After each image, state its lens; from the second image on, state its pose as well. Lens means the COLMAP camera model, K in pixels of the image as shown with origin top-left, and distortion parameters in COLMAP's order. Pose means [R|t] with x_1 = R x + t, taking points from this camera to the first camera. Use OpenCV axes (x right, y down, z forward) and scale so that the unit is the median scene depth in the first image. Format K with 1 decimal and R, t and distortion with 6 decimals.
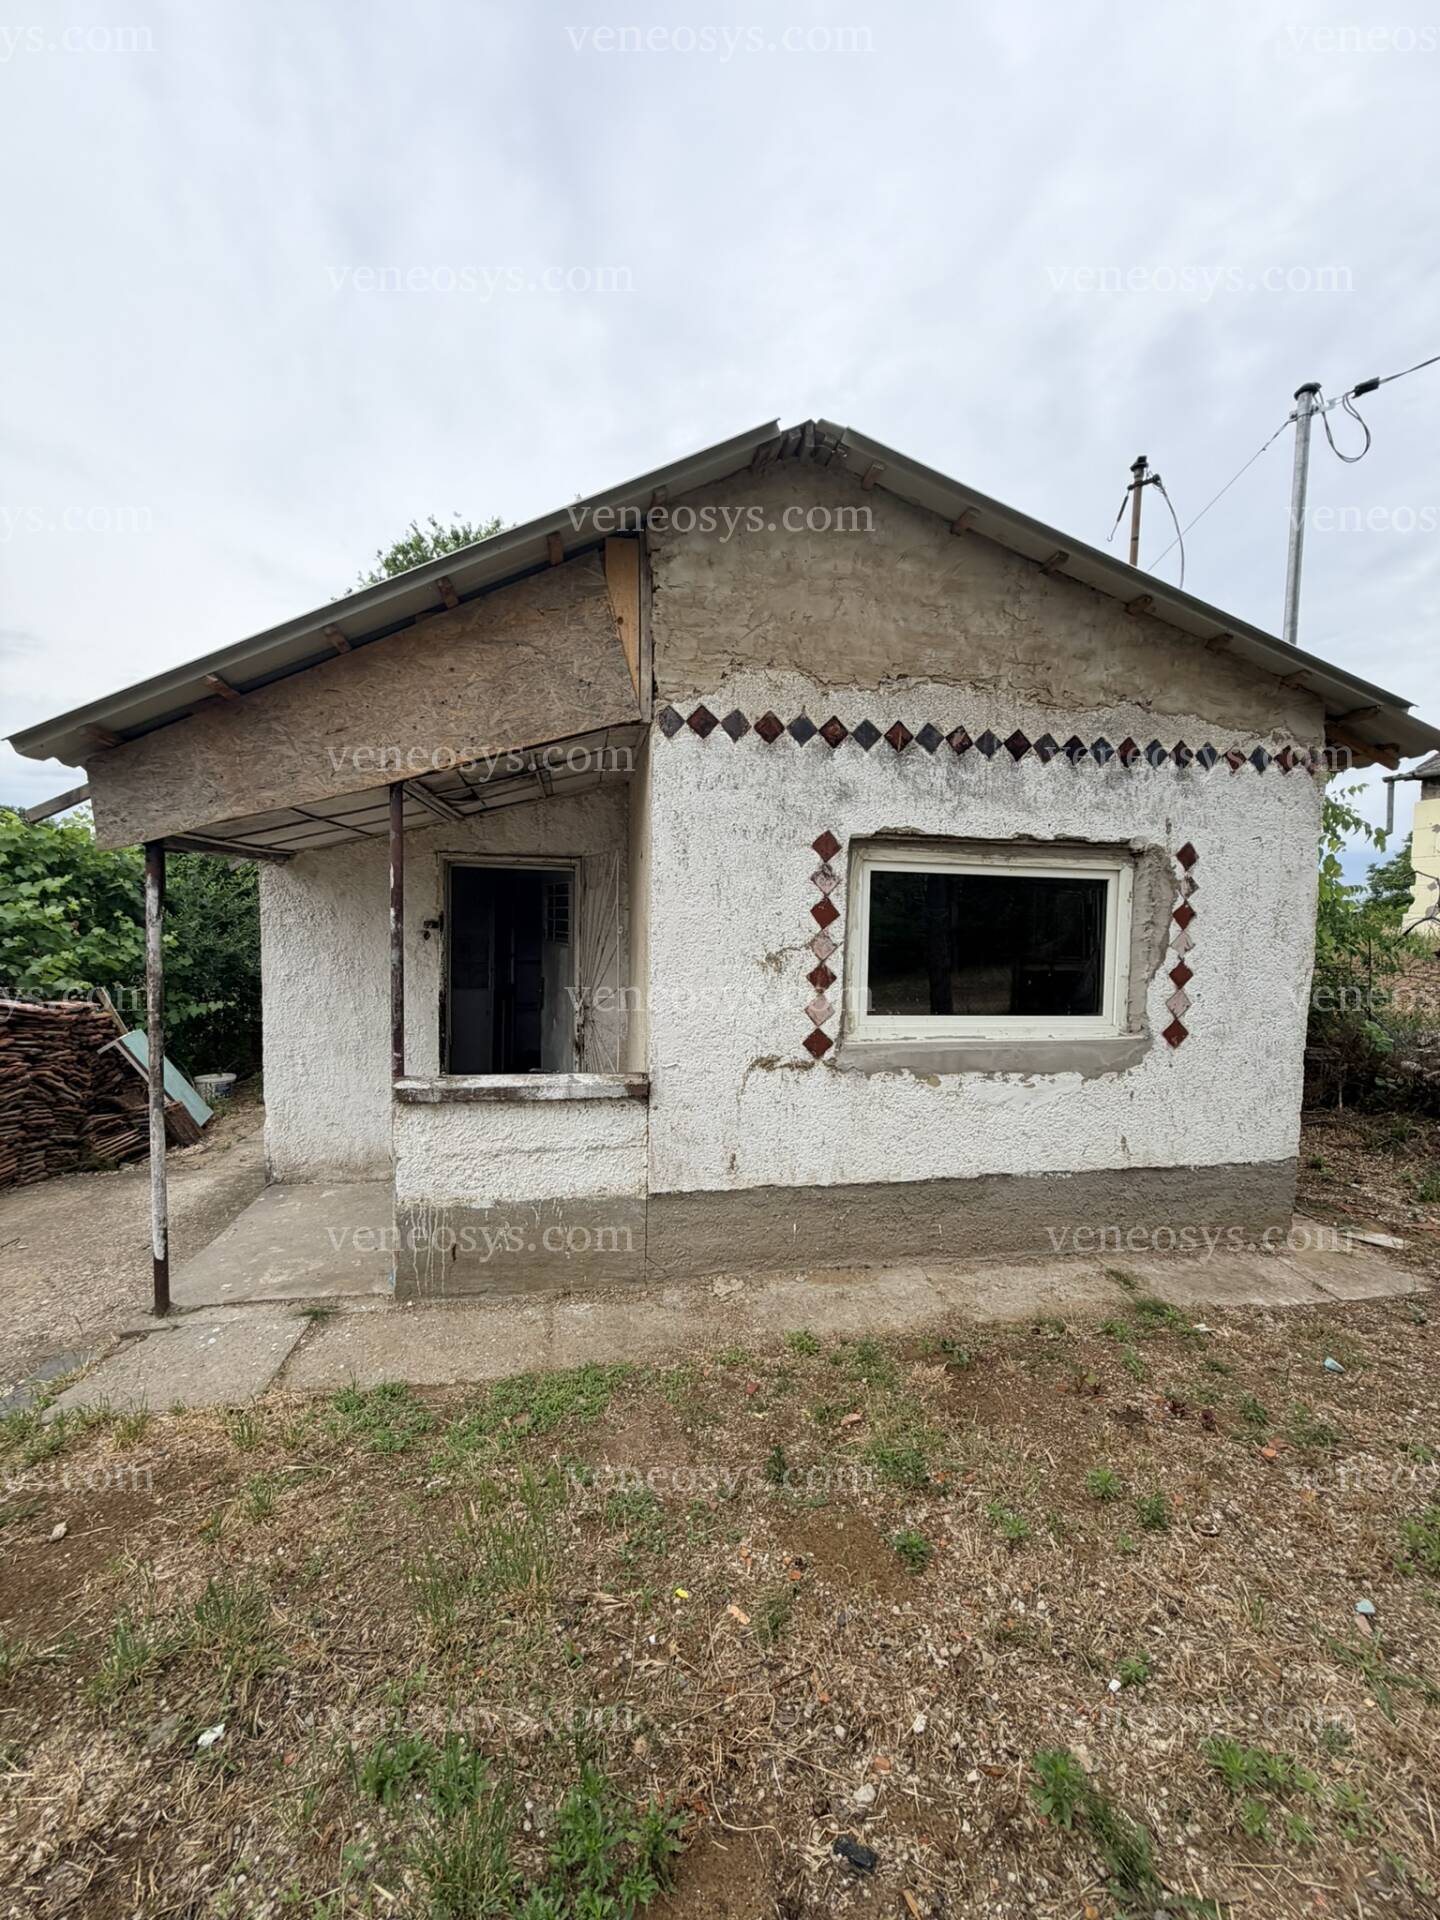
lens RADIAL K [[771.8, 0, 719.8], [0, 771.8, 950.7], [0, 0, 1]] dist [0.015802, -0.011060]
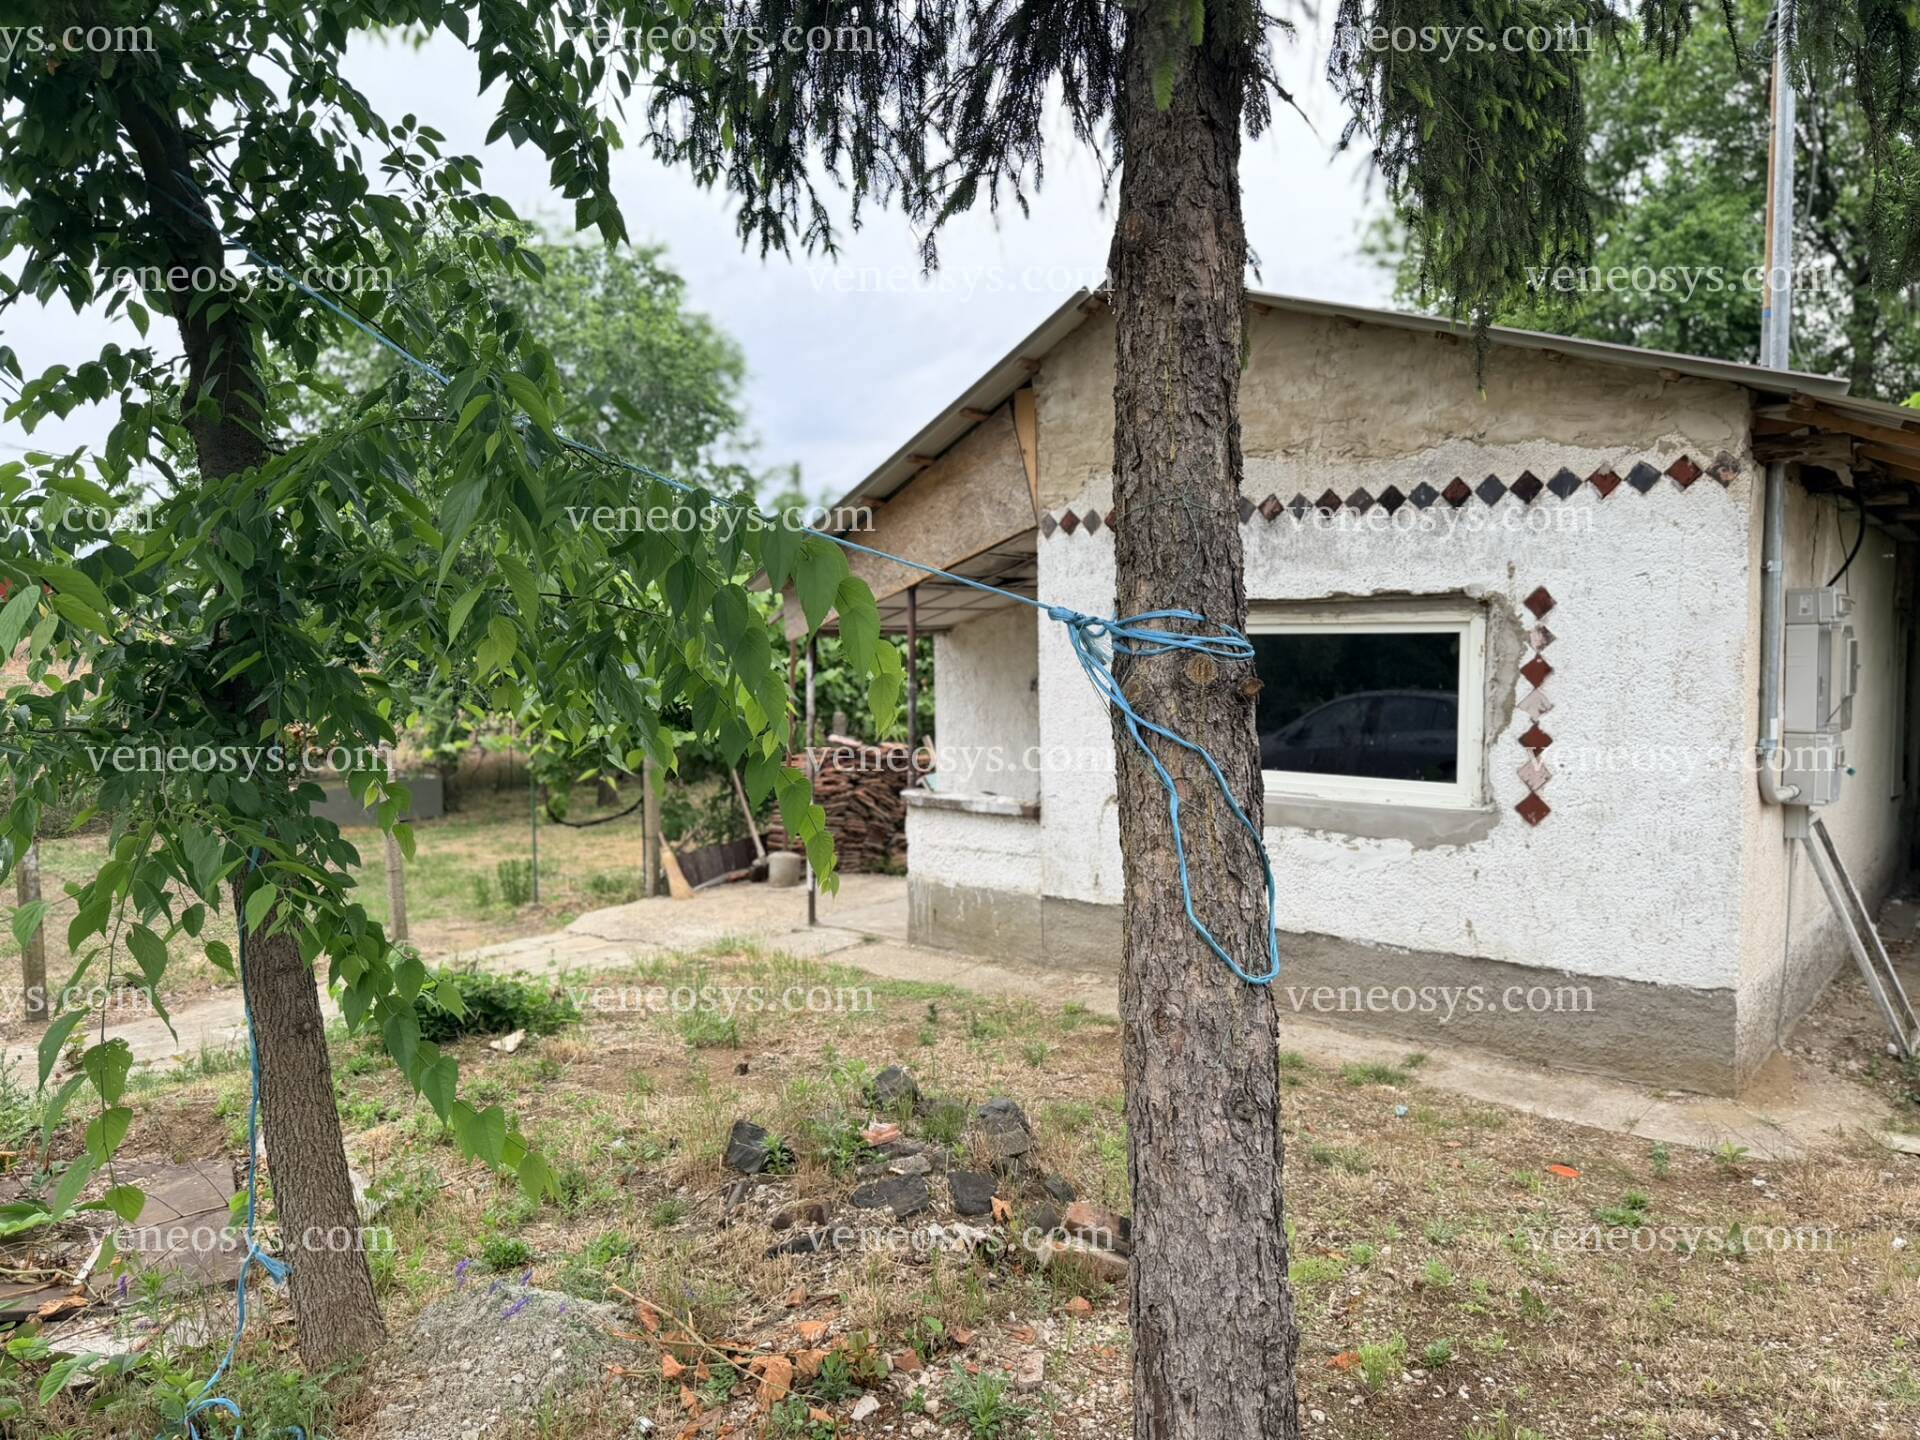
lens RADIAL K [[1366.6, 0, 960.0], [0, 1366.6, 720.0], [0, 0, 1]] dist [0.241702, -0.471182]
pose [[0.630508, 0.019742, -0.775931, 1.474364], [-0.022346, 0.999724, 0.007278, 0.011878], [0.775861, 0.012750, 0.630775, -0.501141]]
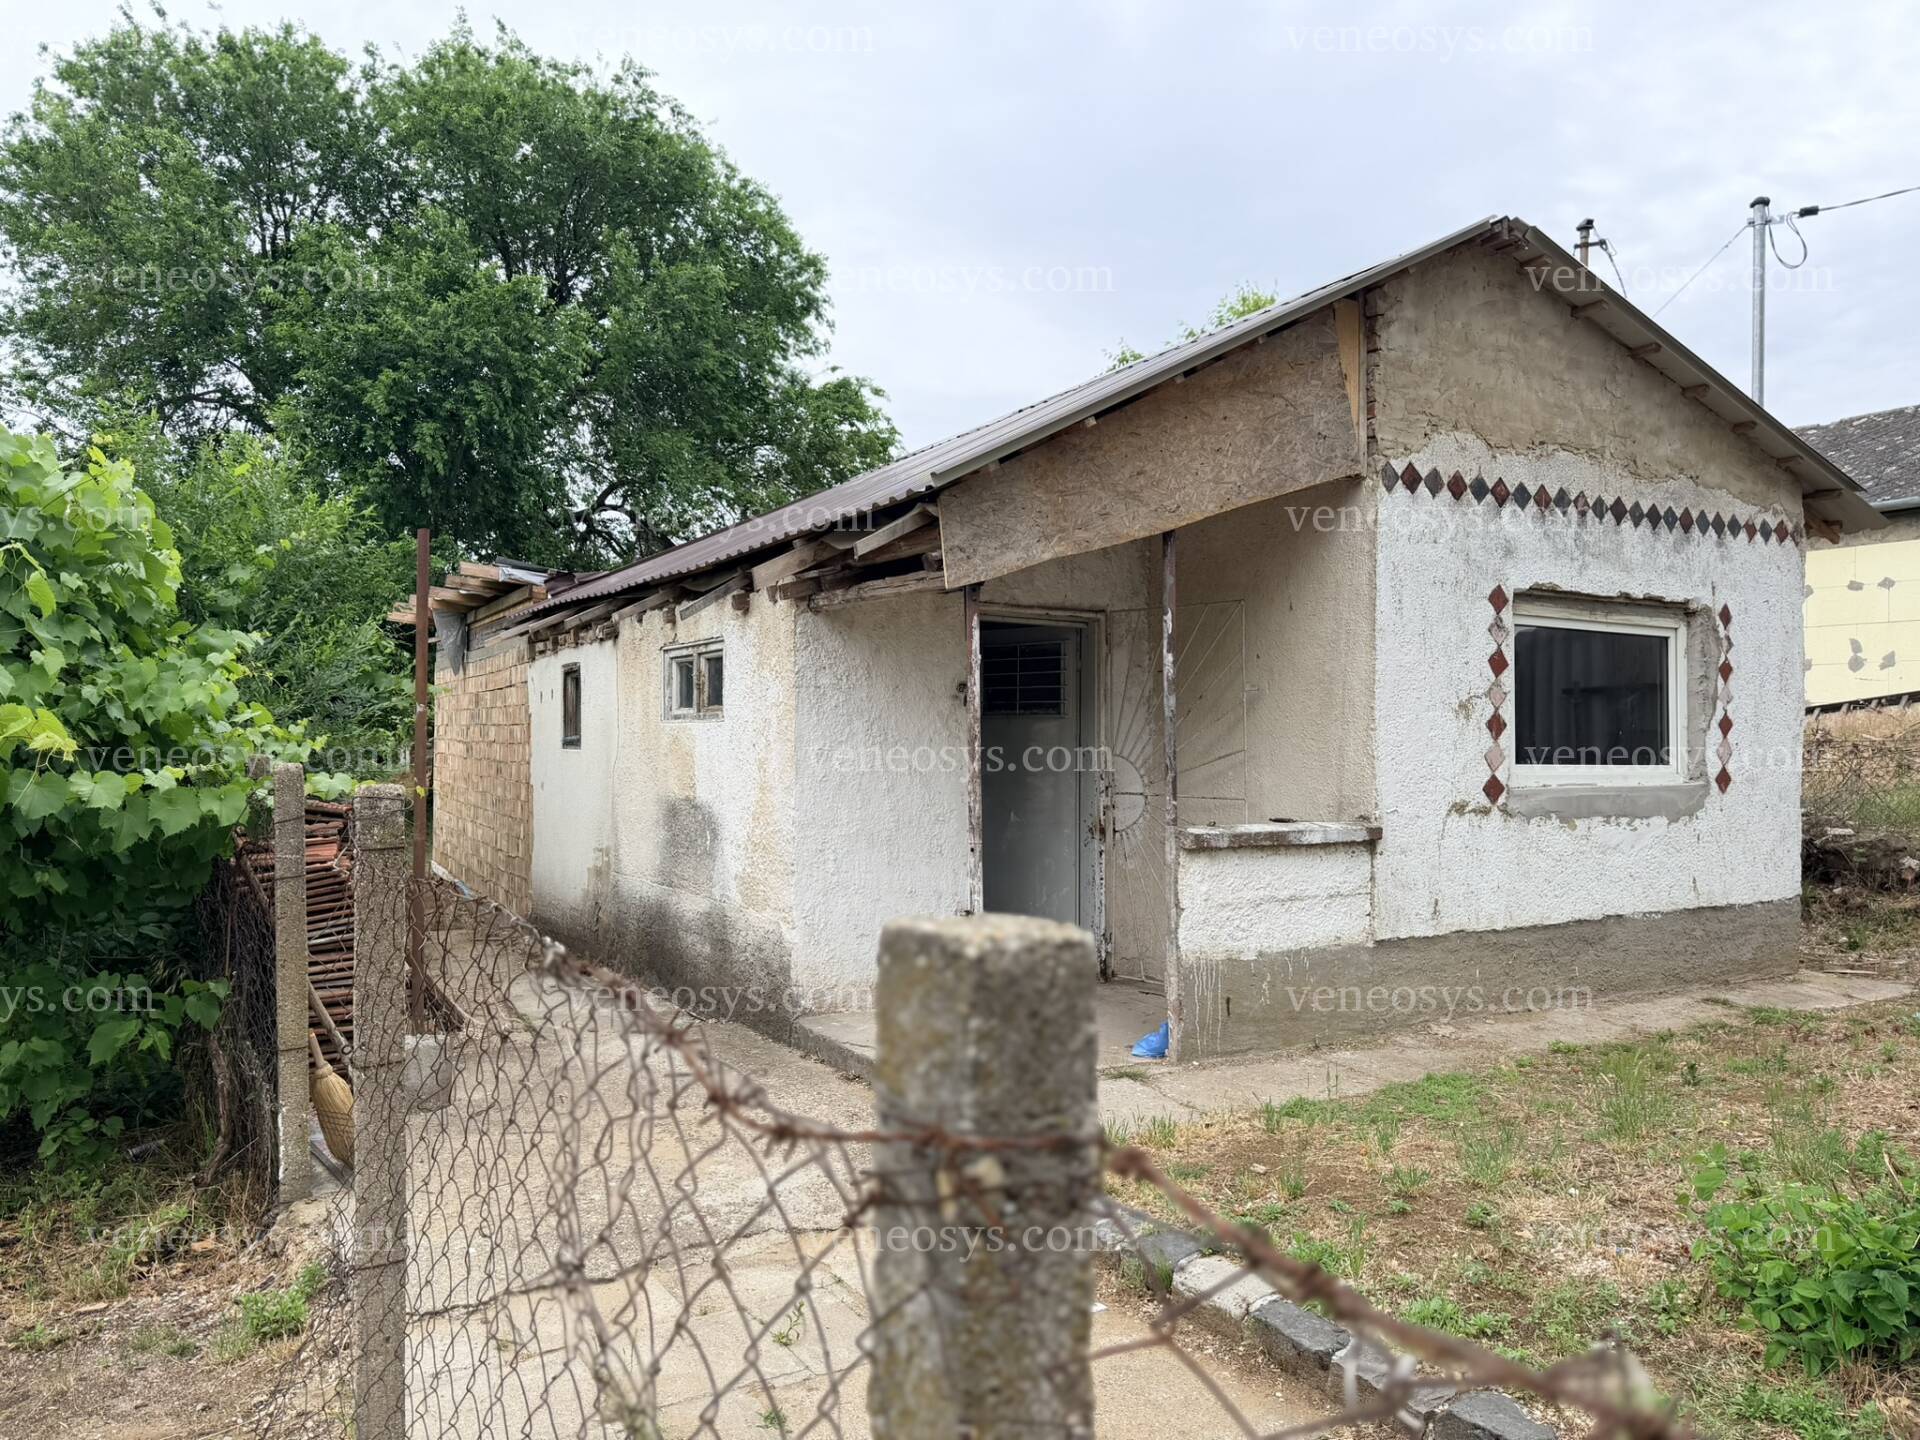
lens RADIAL K [[1361.0, 0, 960.0], [0, 1361.0, 720.0], [0, 0, 1]] dist [0.081971, -0.109719]
pose [[0.938652, -0.008122, 0.344770, -1.133287], [0.028676, 0.998099, -0.054558, 0.103918], [-0.343672, 0.061097, 0.937100, -0.466297]]
